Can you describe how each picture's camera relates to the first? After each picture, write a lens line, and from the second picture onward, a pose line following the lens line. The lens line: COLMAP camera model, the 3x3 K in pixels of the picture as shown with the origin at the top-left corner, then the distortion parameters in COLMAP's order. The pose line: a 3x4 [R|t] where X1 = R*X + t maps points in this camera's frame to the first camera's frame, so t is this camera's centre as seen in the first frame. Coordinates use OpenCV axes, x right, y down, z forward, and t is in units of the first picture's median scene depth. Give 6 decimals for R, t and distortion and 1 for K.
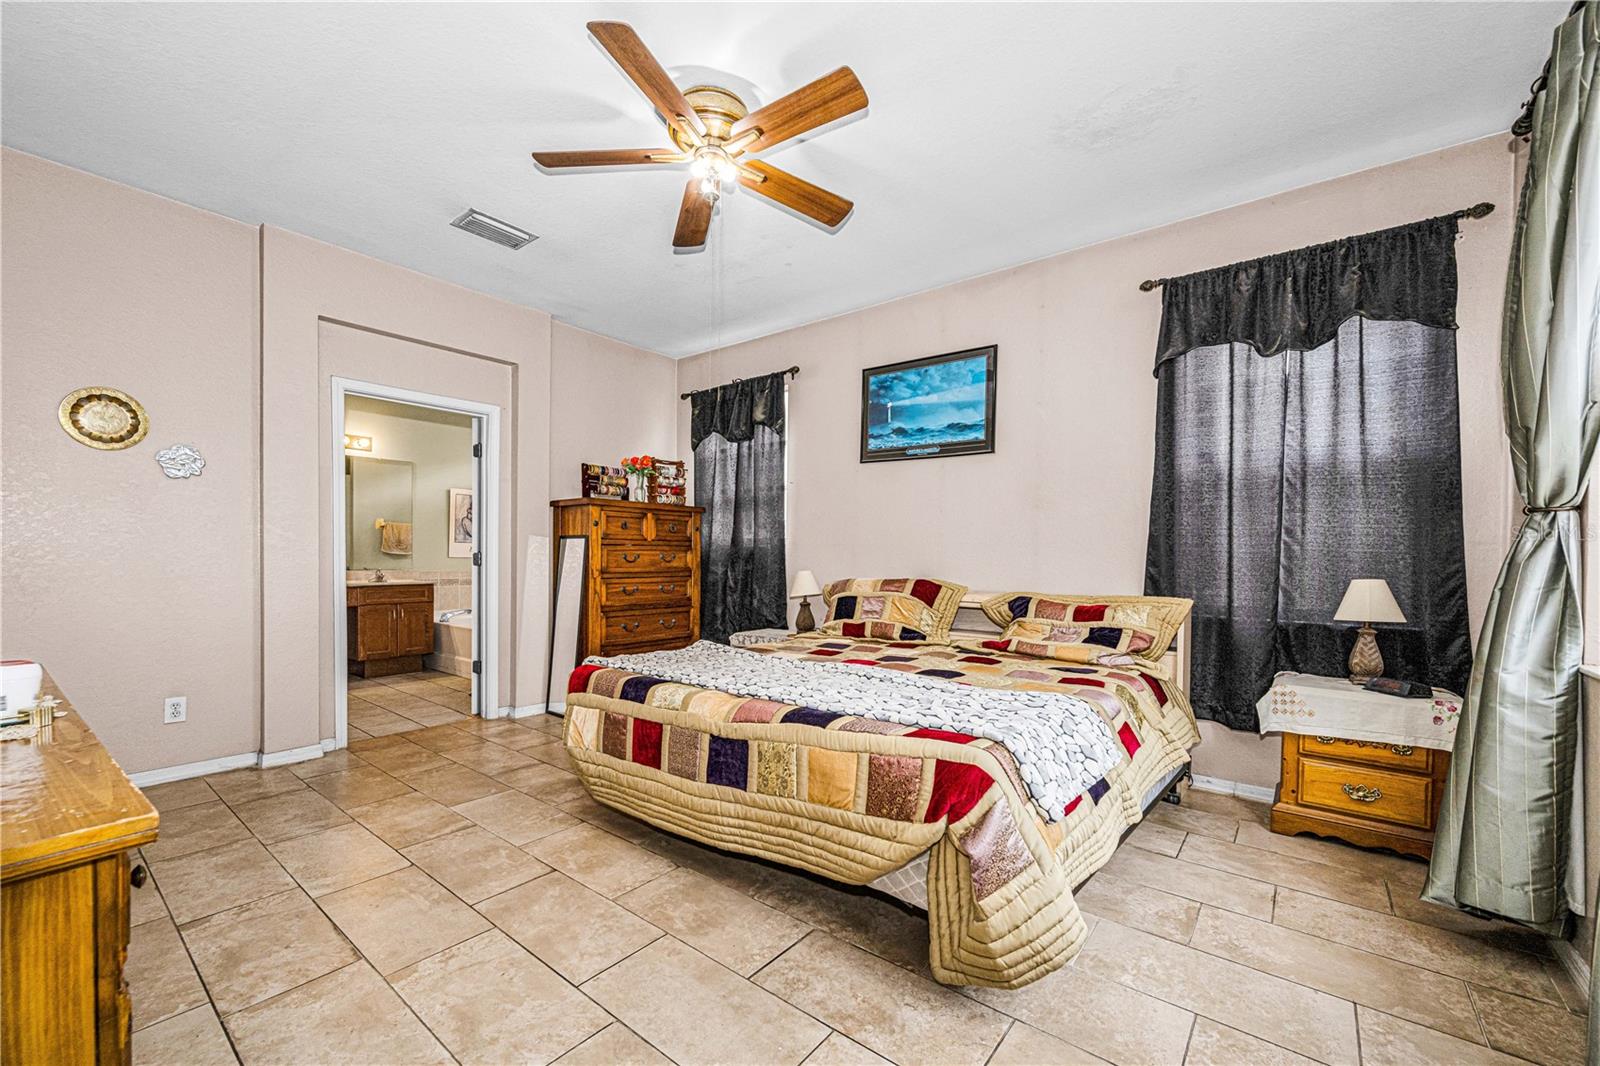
lens RADIAL K [[642.5, 0, 800.8], [0, 642.5, 568.1], [0, 0, 1]] dist [-0.001579, -0.000181]
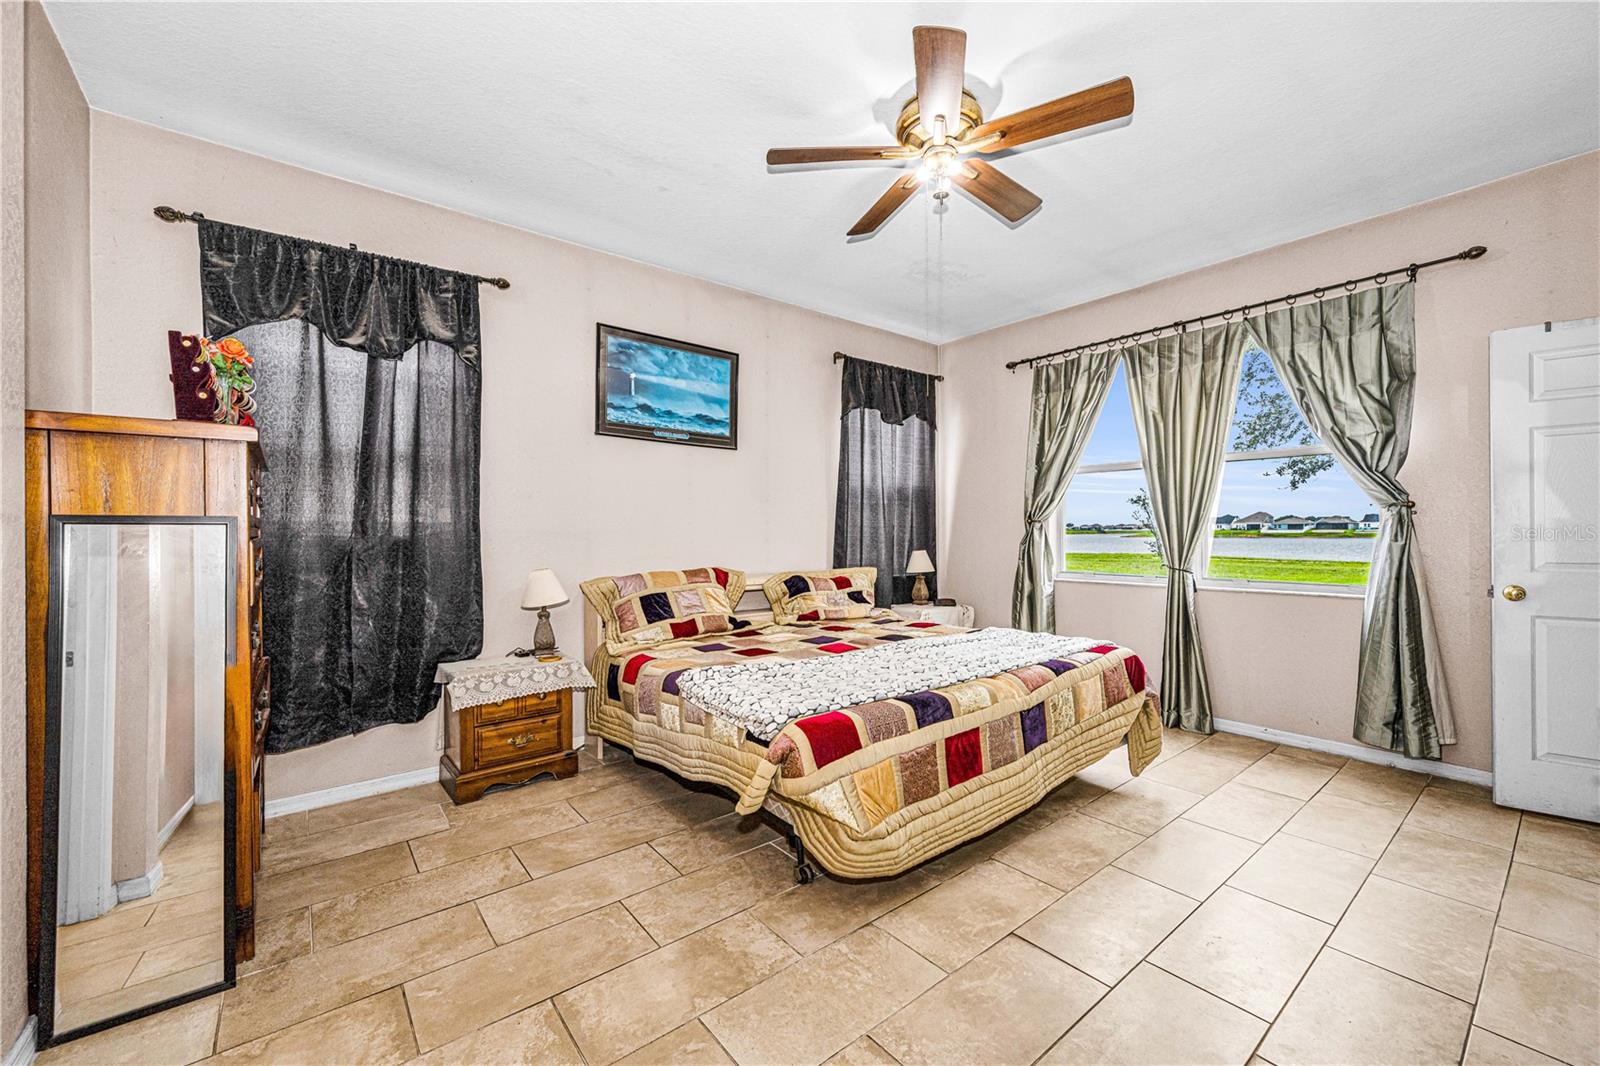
lens RADIAL K [[635.5, 0, 798.5], [0, 635.5, 539.9], [0, 0, 1]] dist [-0.000062, -0.000054]
pose [[0.222586, -0.021871, 0.974668, -0.729491], [0.026879, 0.999506, 0.016289, -0.037575], [-0.974542, 0.022573, 0.223064, 0.632500]]
